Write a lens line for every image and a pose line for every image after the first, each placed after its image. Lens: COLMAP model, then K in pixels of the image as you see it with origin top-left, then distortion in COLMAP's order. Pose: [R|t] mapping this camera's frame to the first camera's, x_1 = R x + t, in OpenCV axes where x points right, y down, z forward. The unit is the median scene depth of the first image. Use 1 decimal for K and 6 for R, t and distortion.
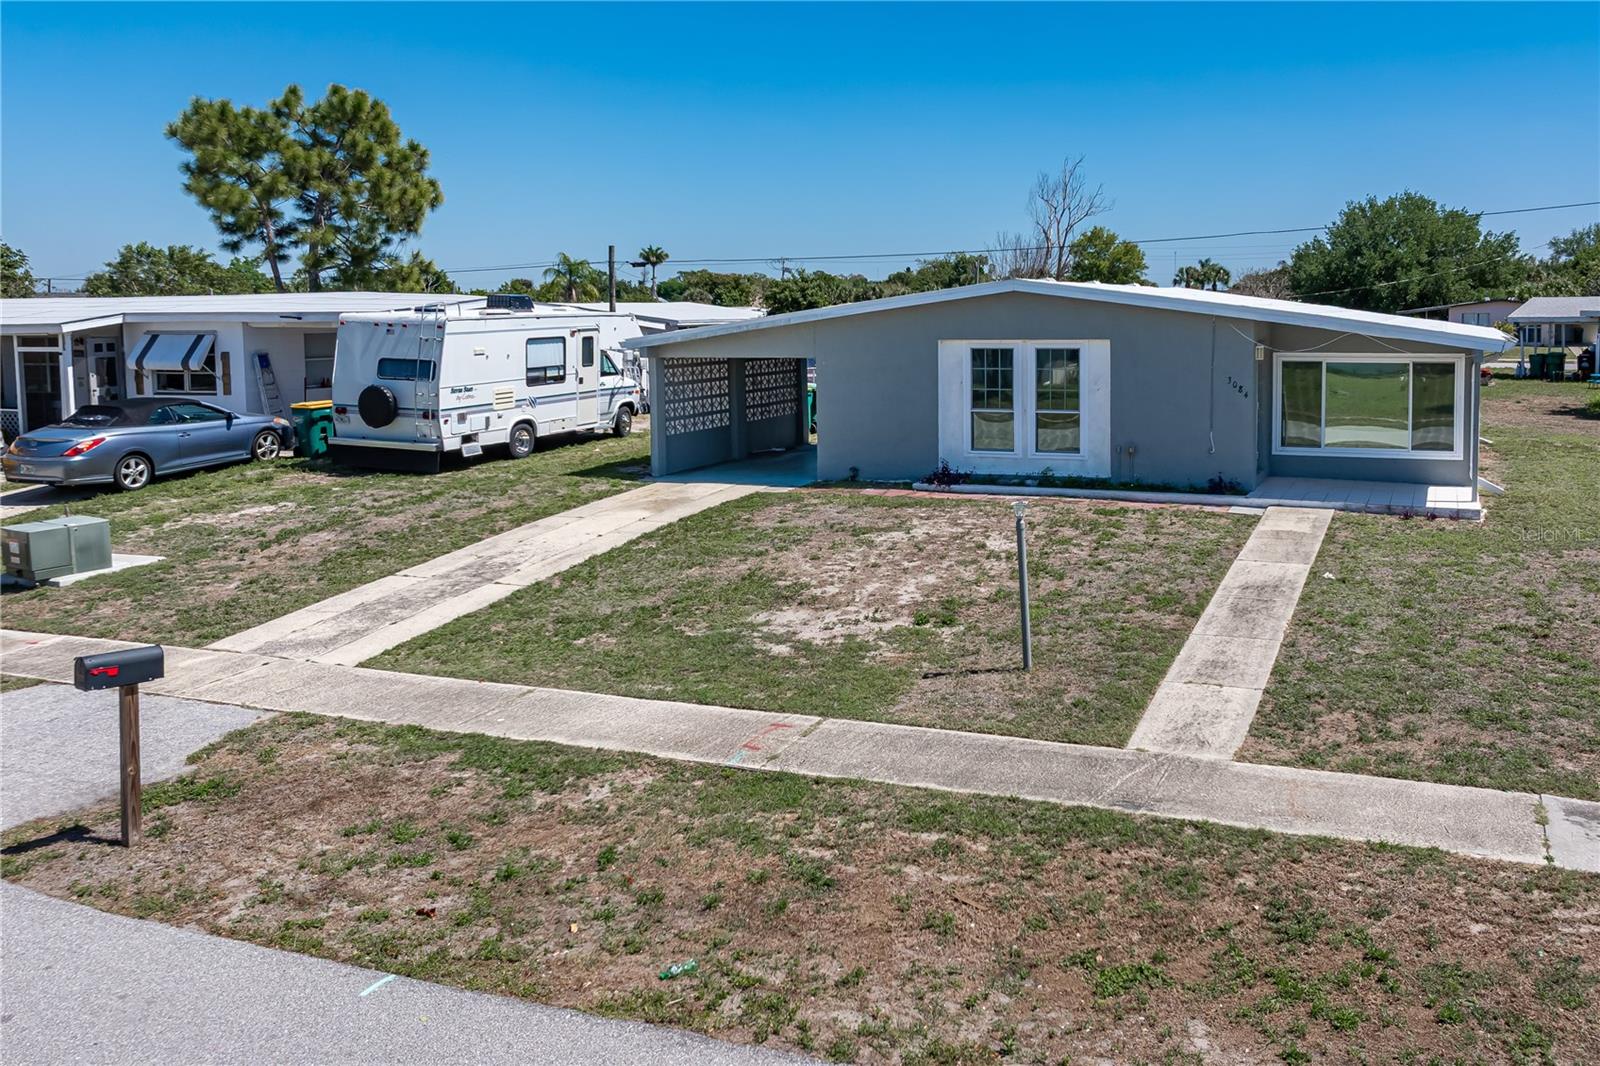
lens RADIAL K [[1257.7, 0, 800.0], [0, 1257.7, 533.0], [0, 0, 1]] dist [-0.021888, 0.004784]
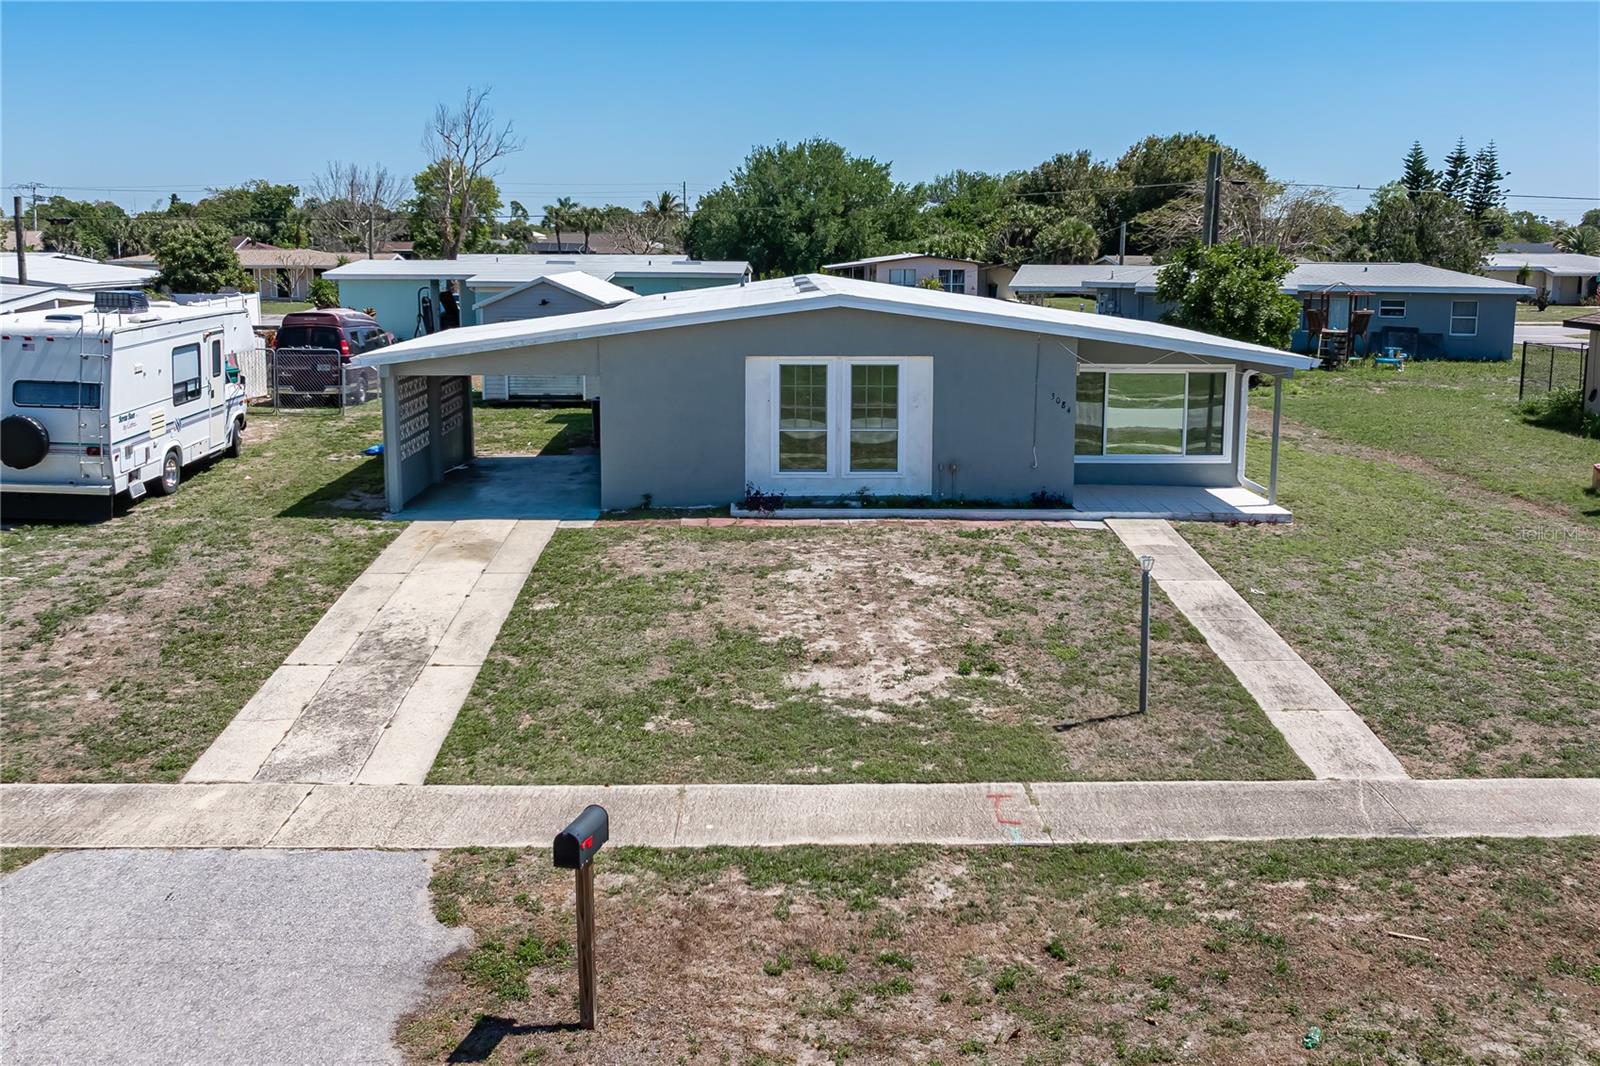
lens RADIAL K [[1406.8, 0, 800.0], [0, 1406.8, 533.0], [0, 0, 1]] dist [-0.027580, -0.020765]
pose [[0.935190, -0.057095, 0.349514, -0.244950], [0.055761, 0.998348, 0.013886, -0.036614], [-0.349730, 0.006503, 0.936828, 0.001241]]
